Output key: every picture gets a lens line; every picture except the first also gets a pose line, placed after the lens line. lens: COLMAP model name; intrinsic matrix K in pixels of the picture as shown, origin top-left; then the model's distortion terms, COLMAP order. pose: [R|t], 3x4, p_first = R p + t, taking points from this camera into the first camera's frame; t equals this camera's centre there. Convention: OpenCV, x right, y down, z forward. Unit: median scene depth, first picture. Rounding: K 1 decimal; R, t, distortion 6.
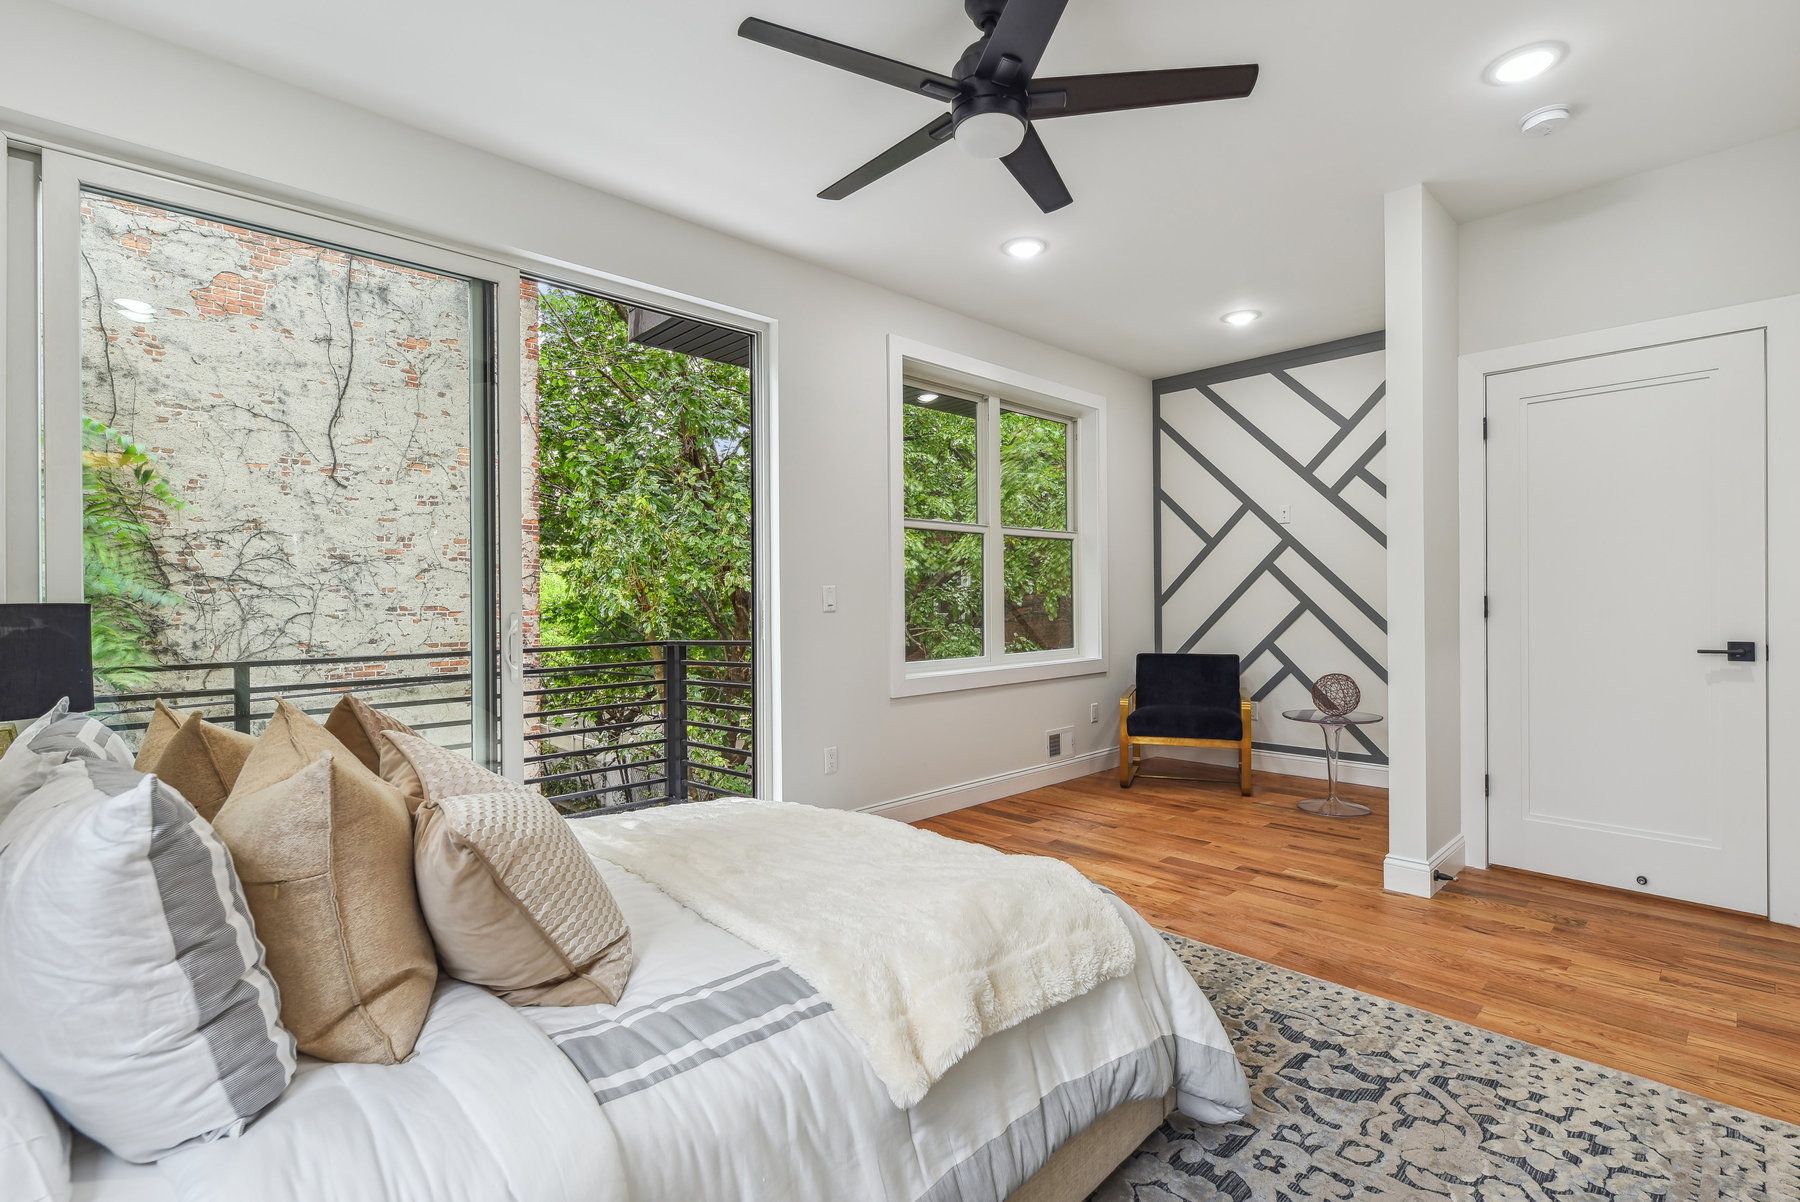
lens RADIAL K [[810.7, 0, 912.2], [0, 810.7, 607.1], [0, 0, 1]] dist [-0.002180, -0.000584]
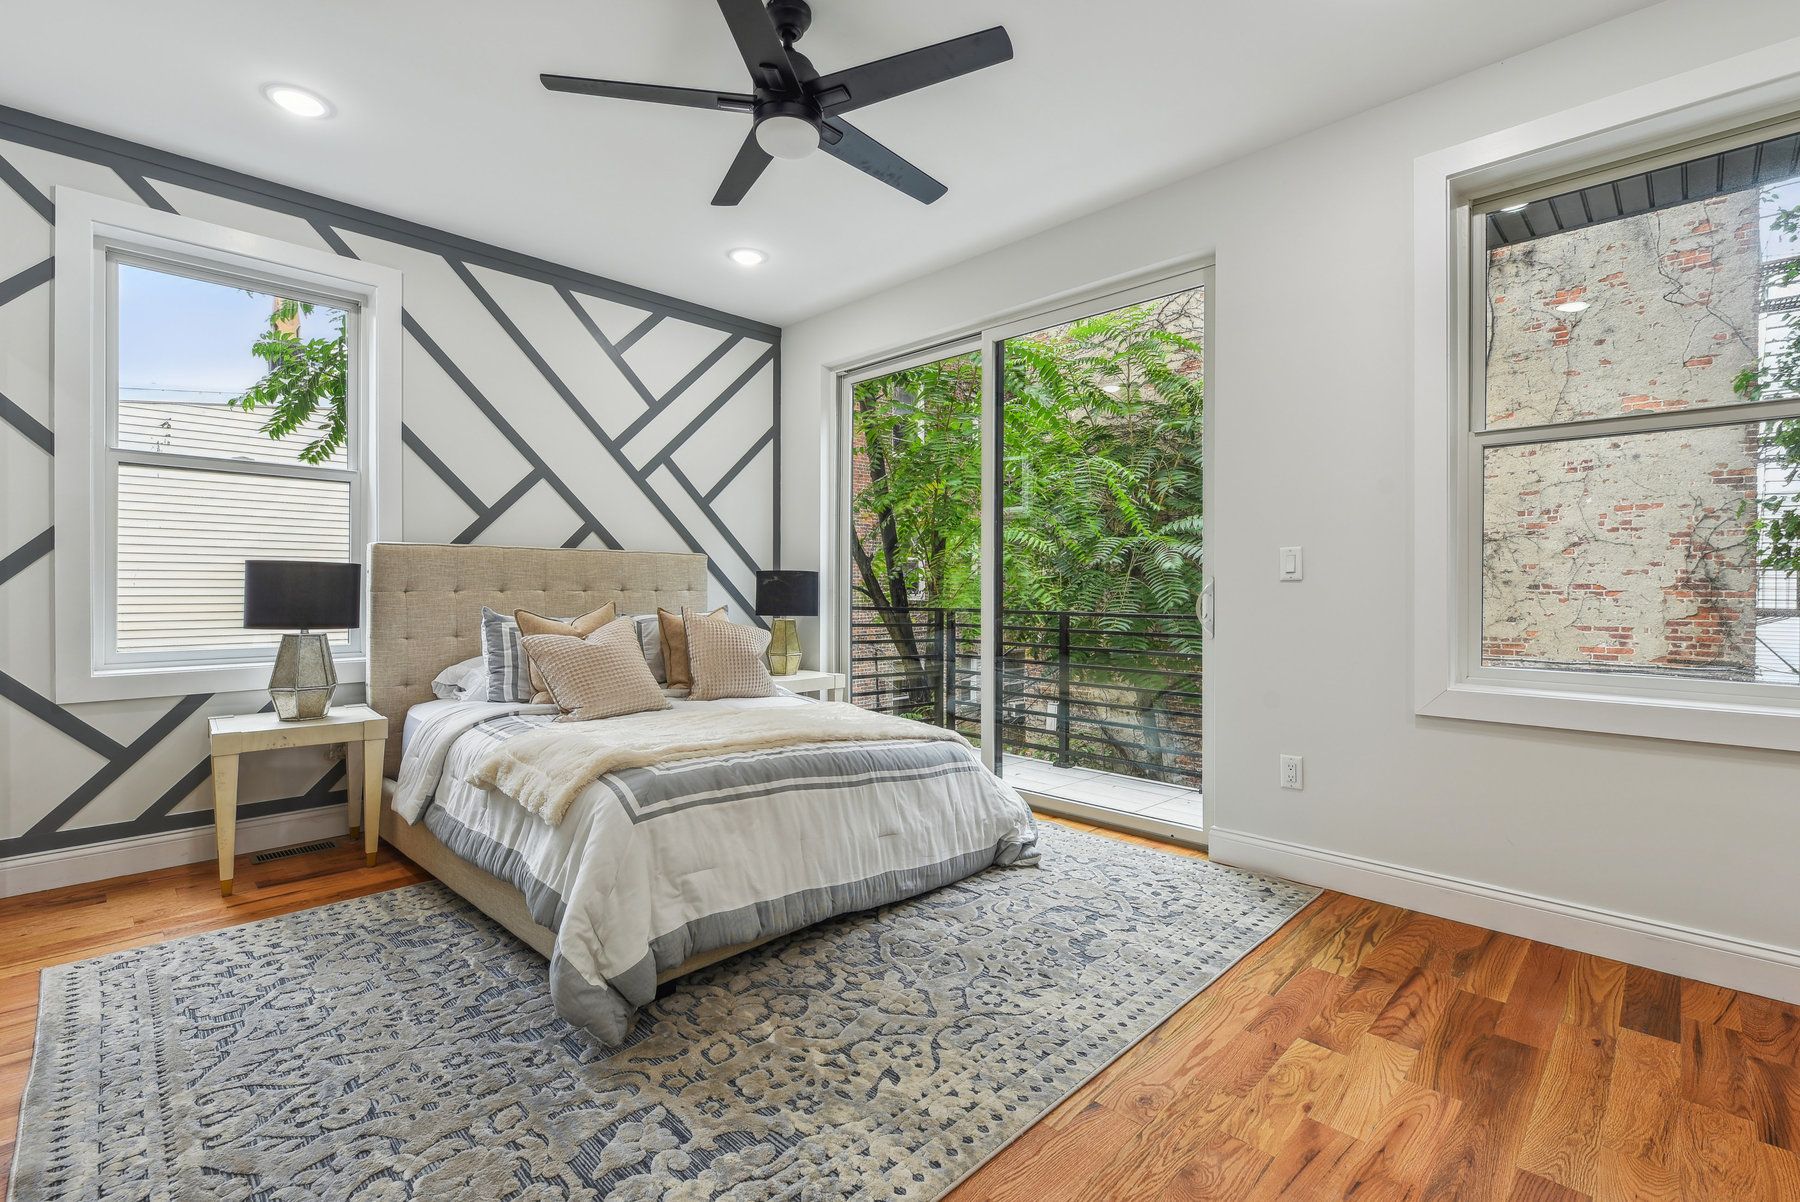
lens RADIAL K [[810.7, 0, 933.6], [0, 810.7, 586.2], [0, 0, 1]] dist [-0.002180, -0.000584]
pose [[0.039645, 0.006457, -0.999193, 0.298960], [-0.013298, 0.999894, 0.005934, 0.005920], [0.999125, 0.013052, 0.039726, 0.284721]]
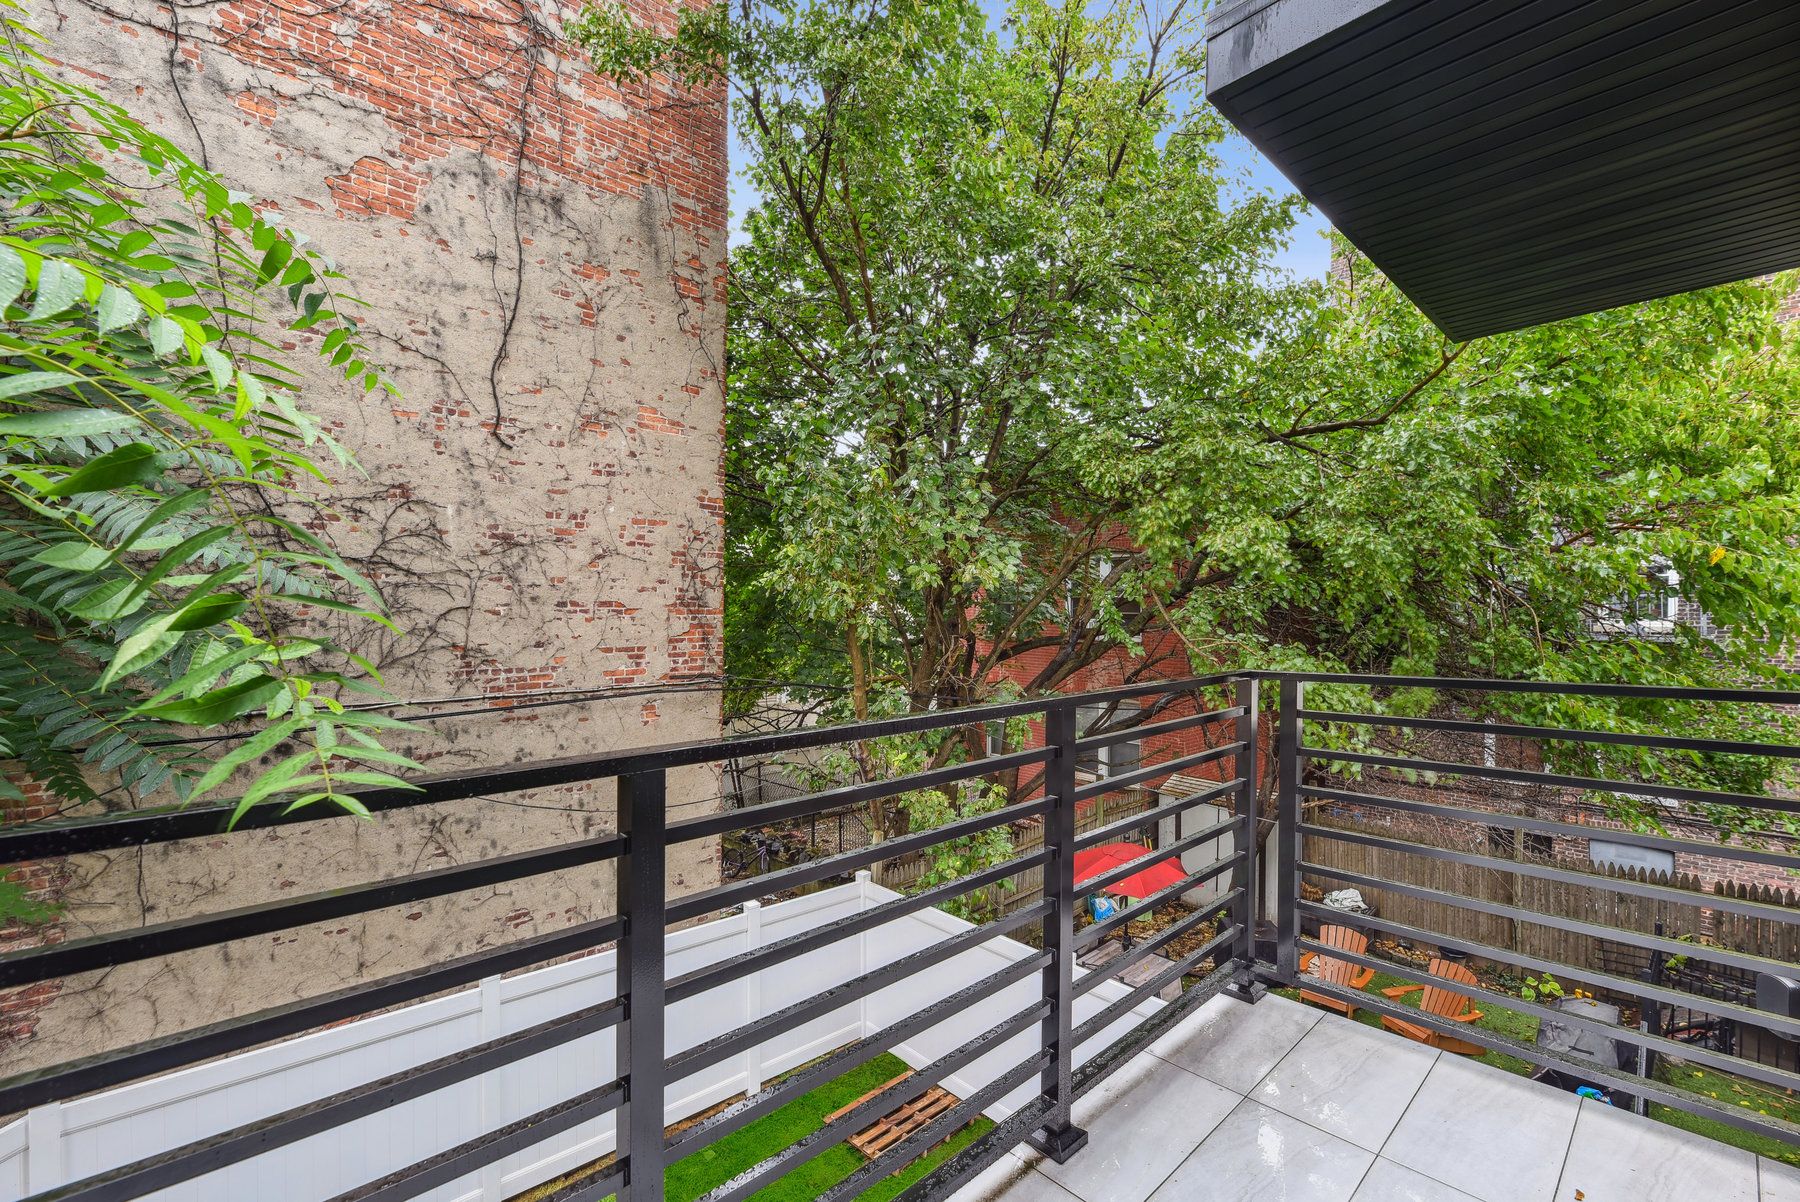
lens RADIAL K [[770.8, 0, 939.3], [0, 770.8, 619.3], [0, 0, 1]] dist [-0.007585, 0.000035]
pose [[0.999622, 0.017418, -0.021270, -0.277753], [-0.017191, 0.999794, 0.010807, 0.002968], [0.021454, -0.010437, 0.999715, 0.274376]]
